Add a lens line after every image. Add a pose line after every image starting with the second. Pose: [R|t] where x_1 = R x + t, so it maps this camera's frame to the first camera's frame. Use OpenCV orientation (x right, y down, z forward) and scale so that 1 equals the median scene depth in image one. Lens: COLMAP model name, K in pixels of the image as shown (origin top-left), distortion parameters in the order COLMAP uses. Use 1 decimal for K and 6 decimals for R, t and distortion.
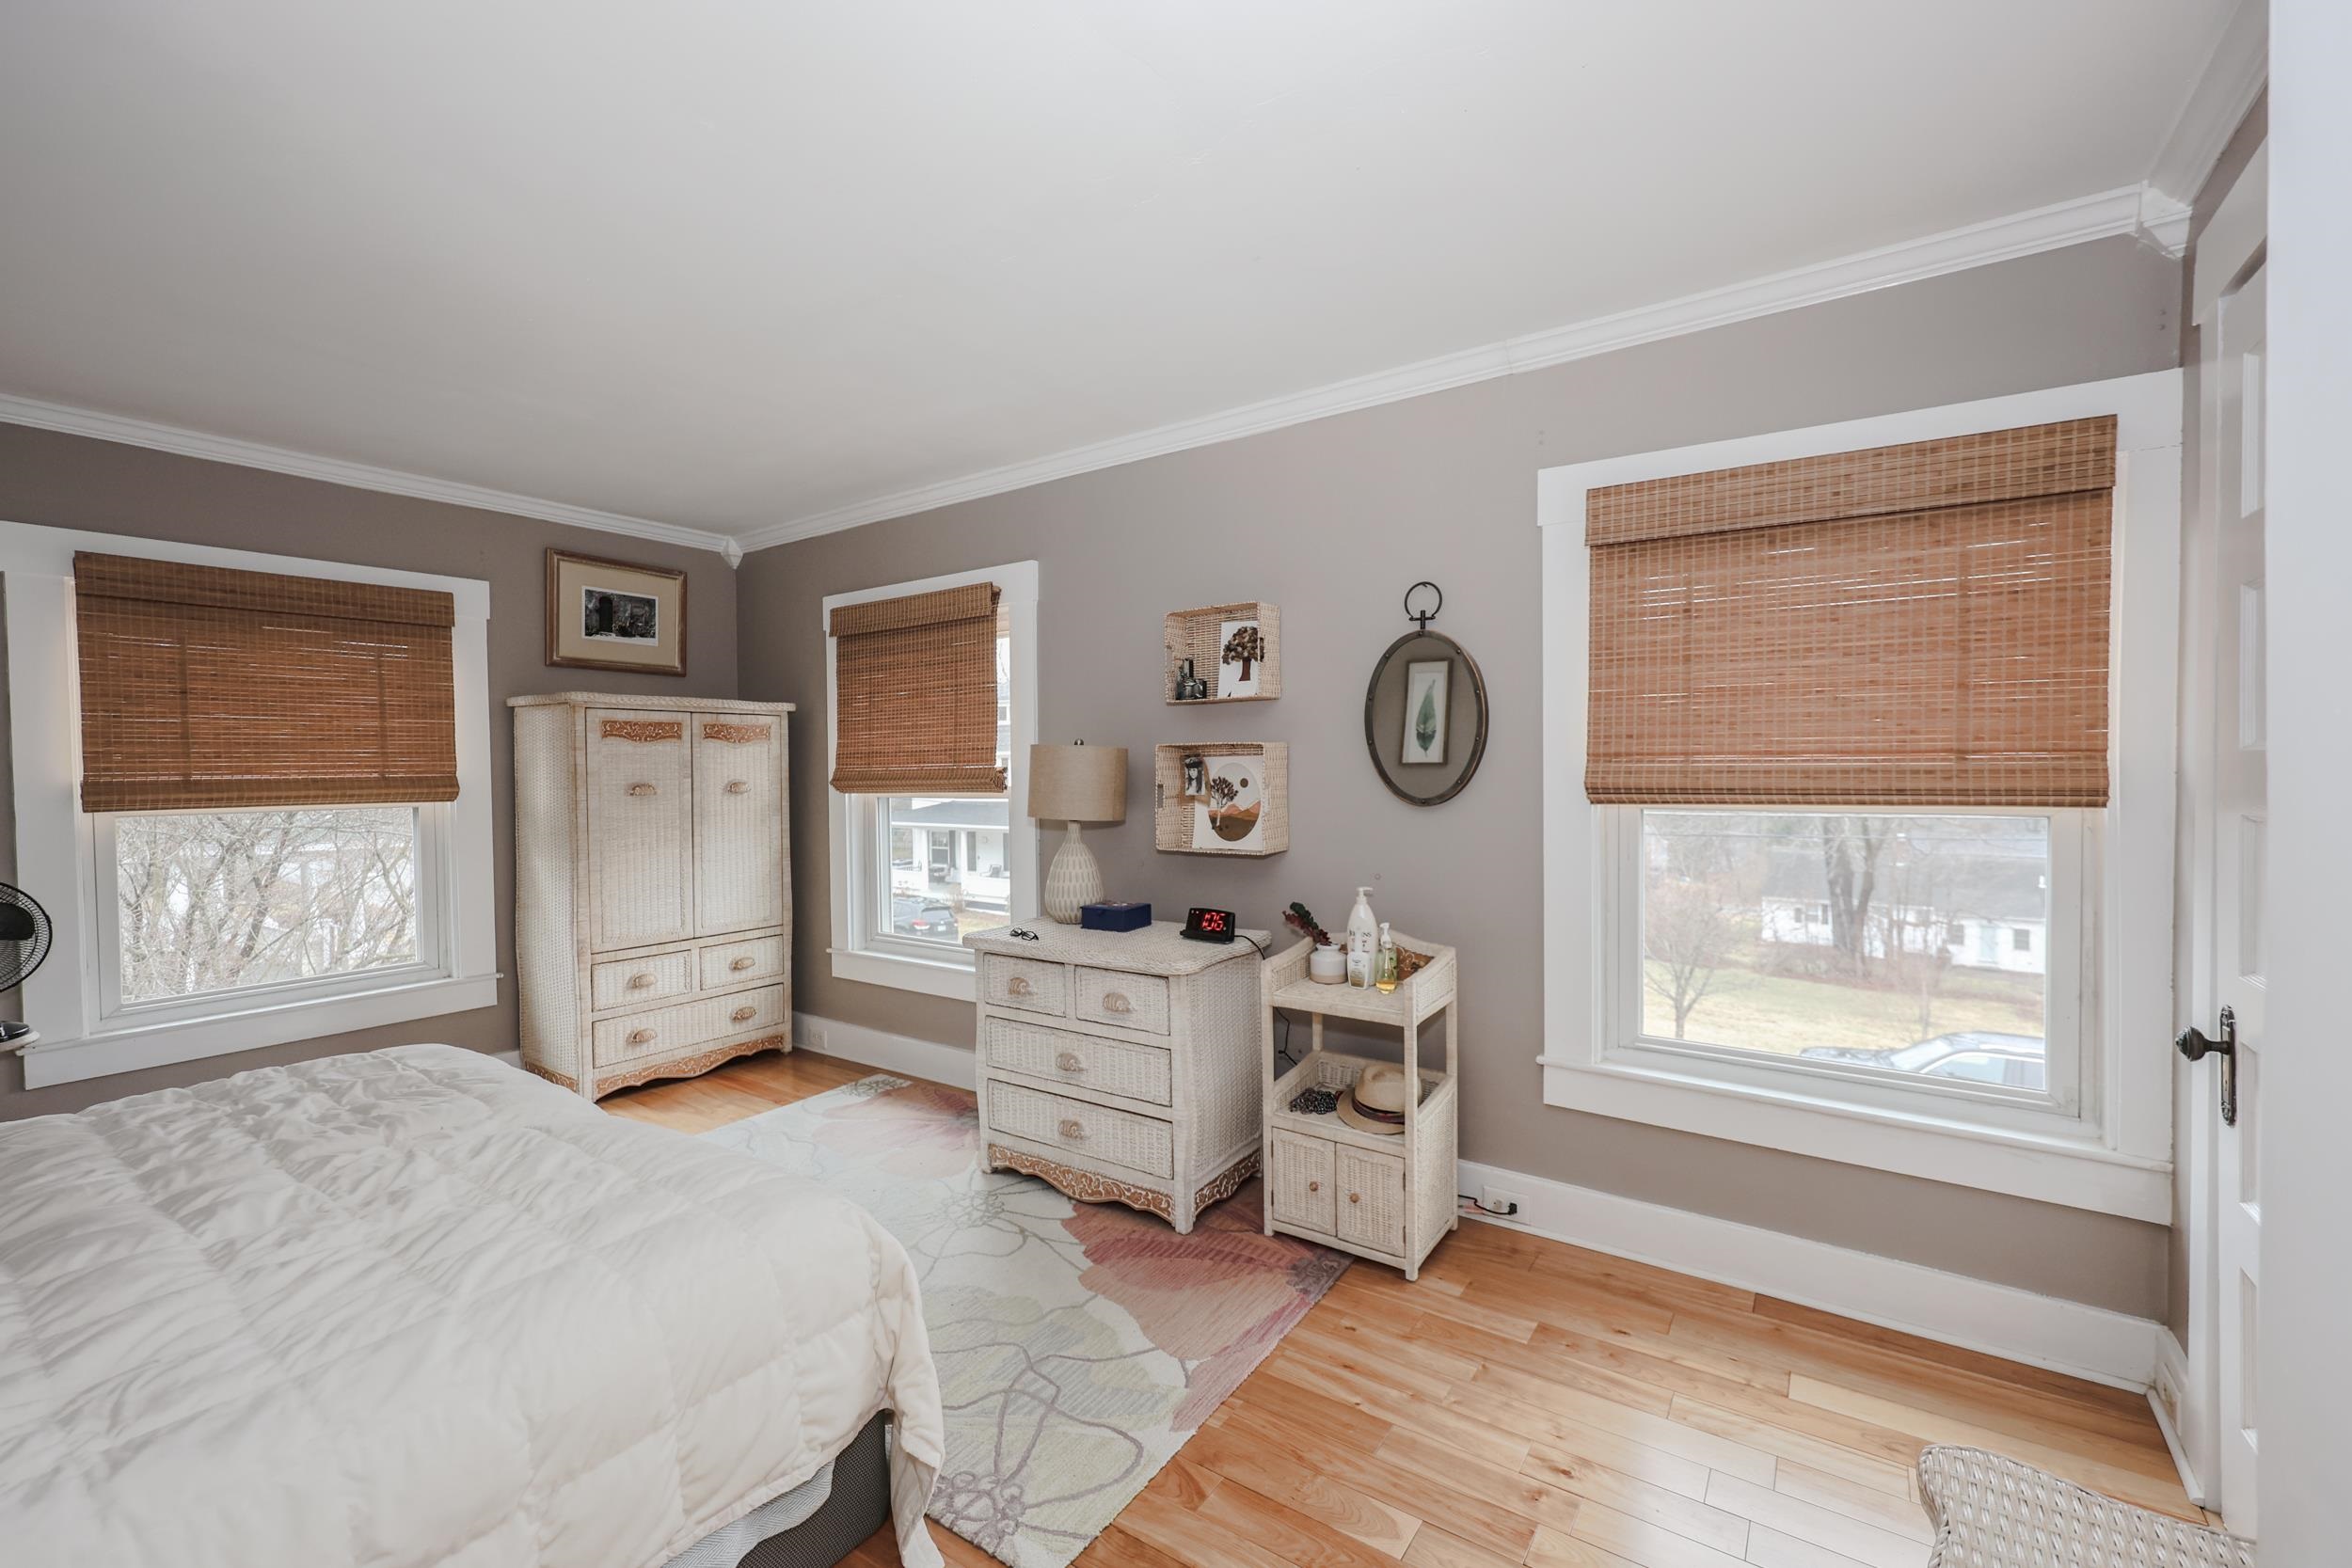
lens RADIAL K [[995.6, 0, 1176.0], [0, 995.6, 784.0], [0, 0, 1]] dist [0.000181, 0.000263]
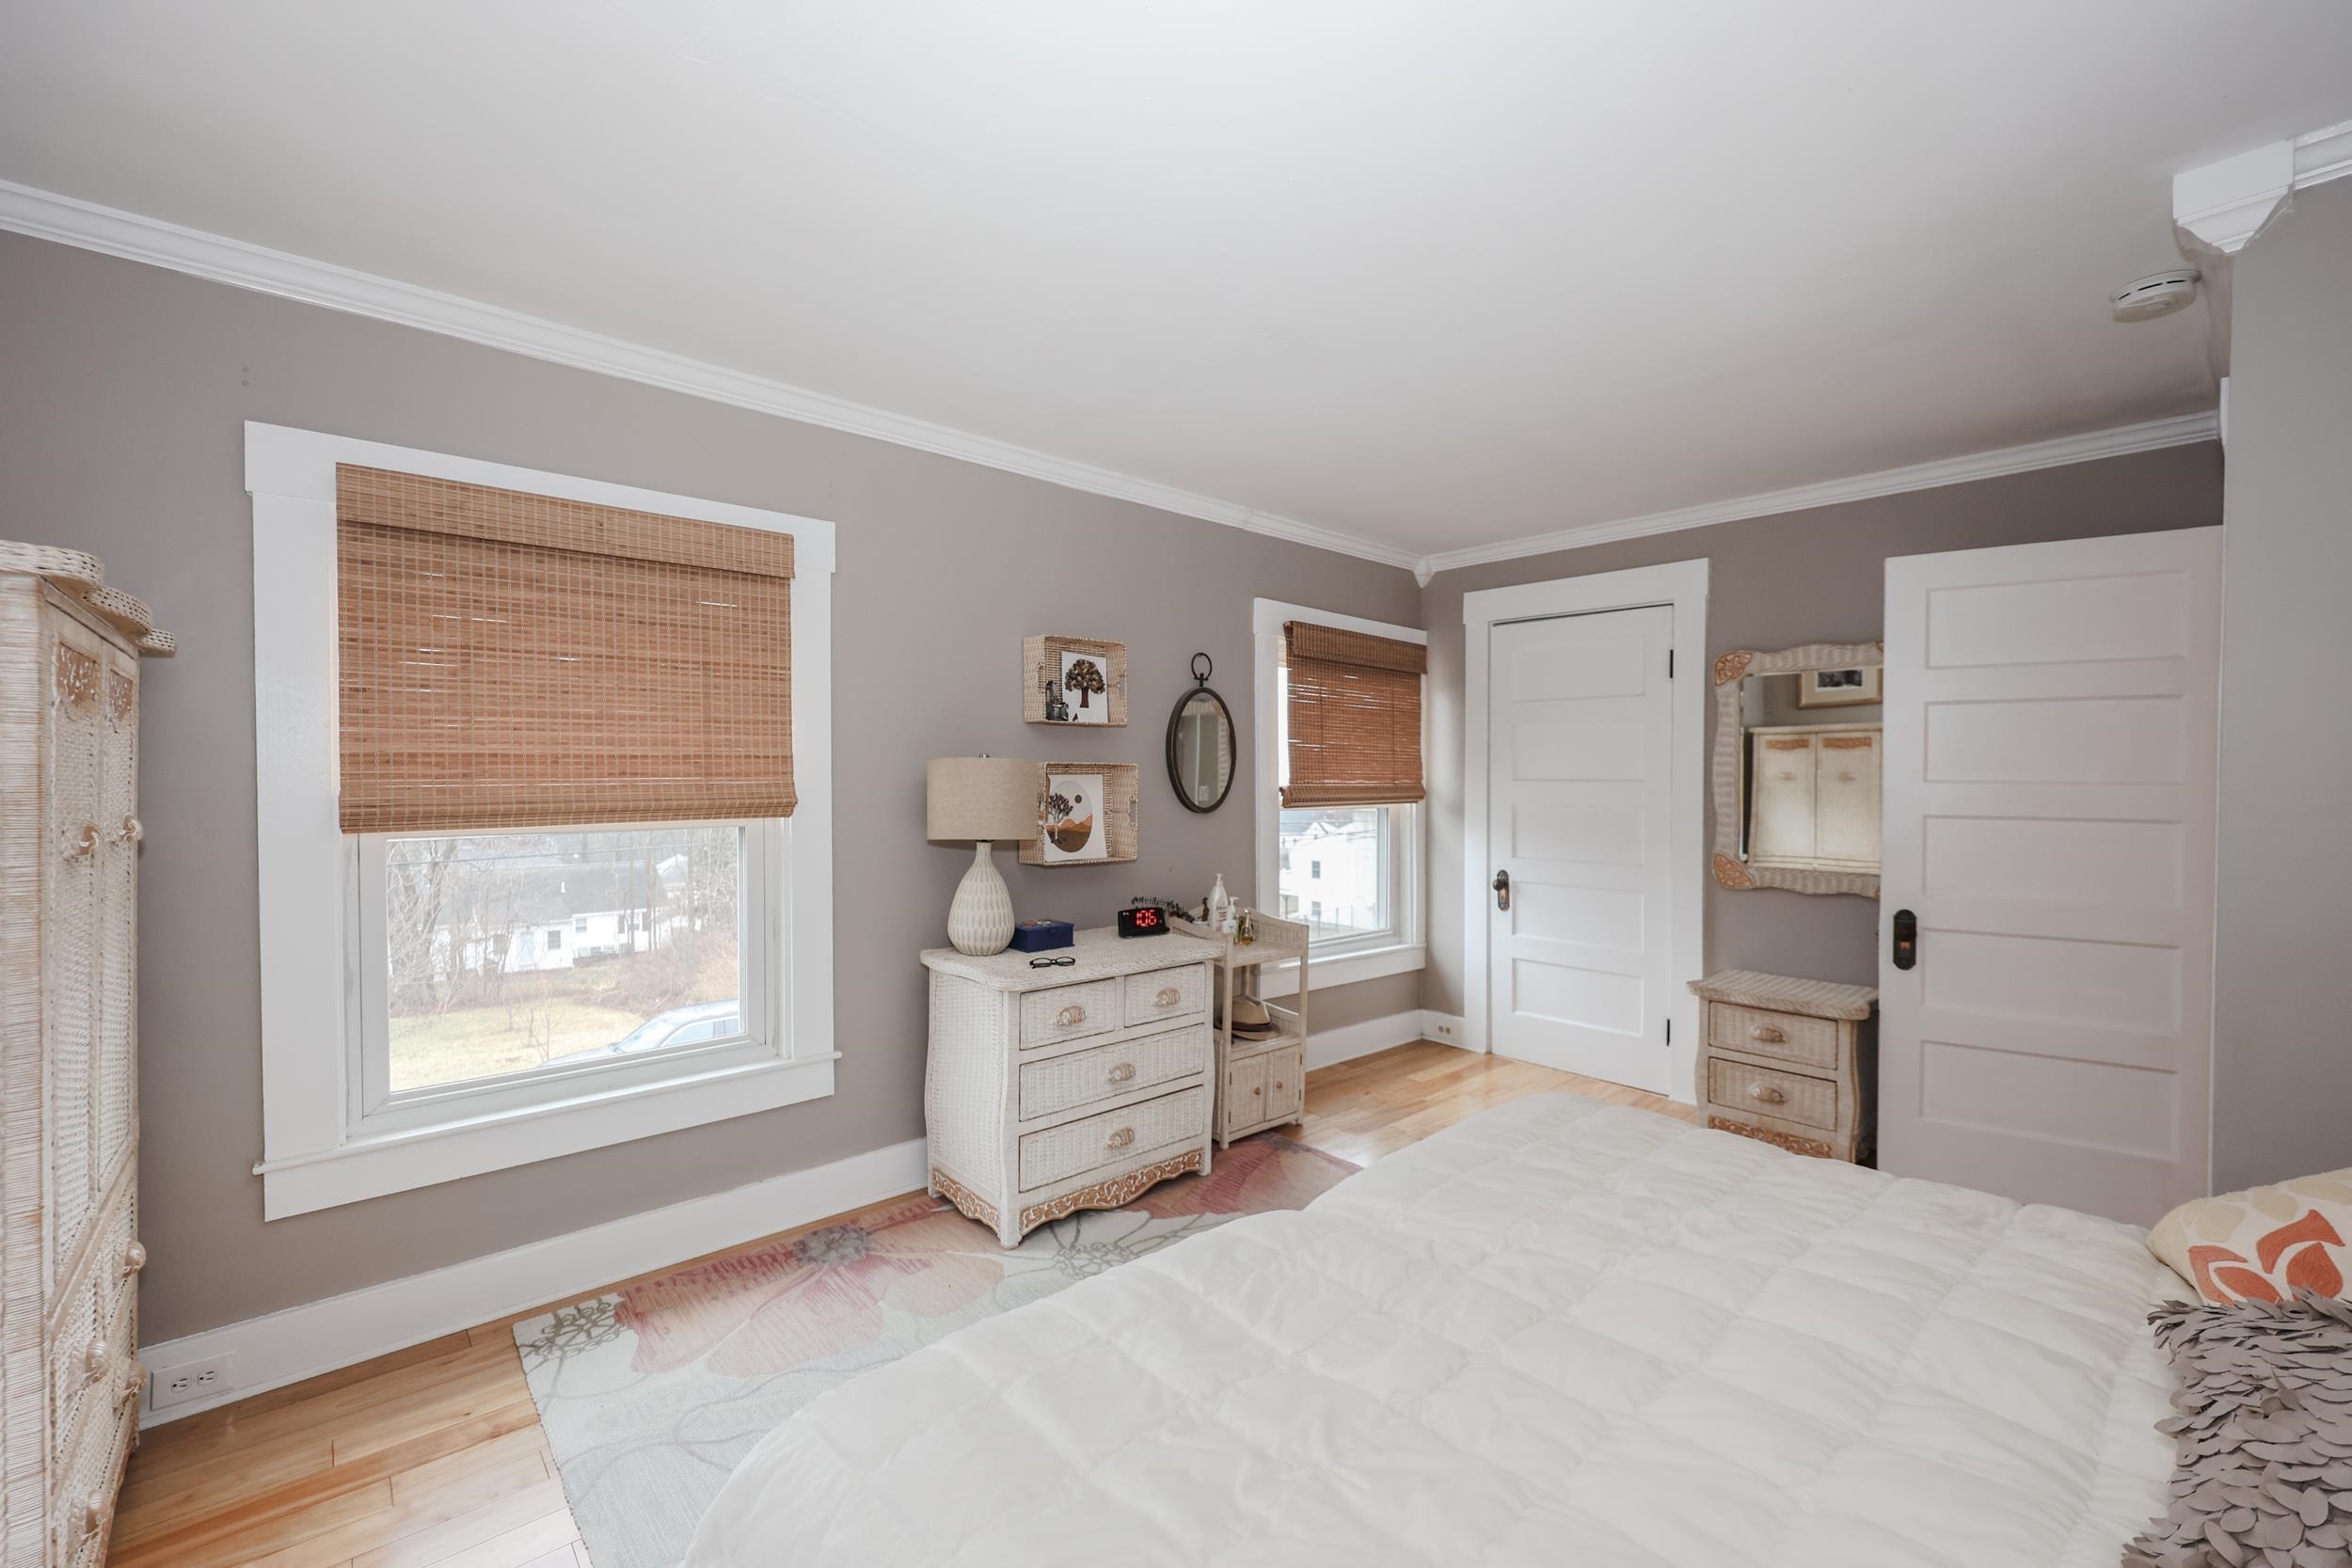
lens RADIAL K [[962.9, 0, 1171.9], [0, 962.9, 793.9], [0, 0, 1]] dist [-0.000405, -0.000097]
pose [[0.238380, -0.002632, 0.971168, -0.957457], [0.015627, 0.999877, -0.001126, -0.003968], [-0.971046, 0.015444, 0.238392, 0.645979]]
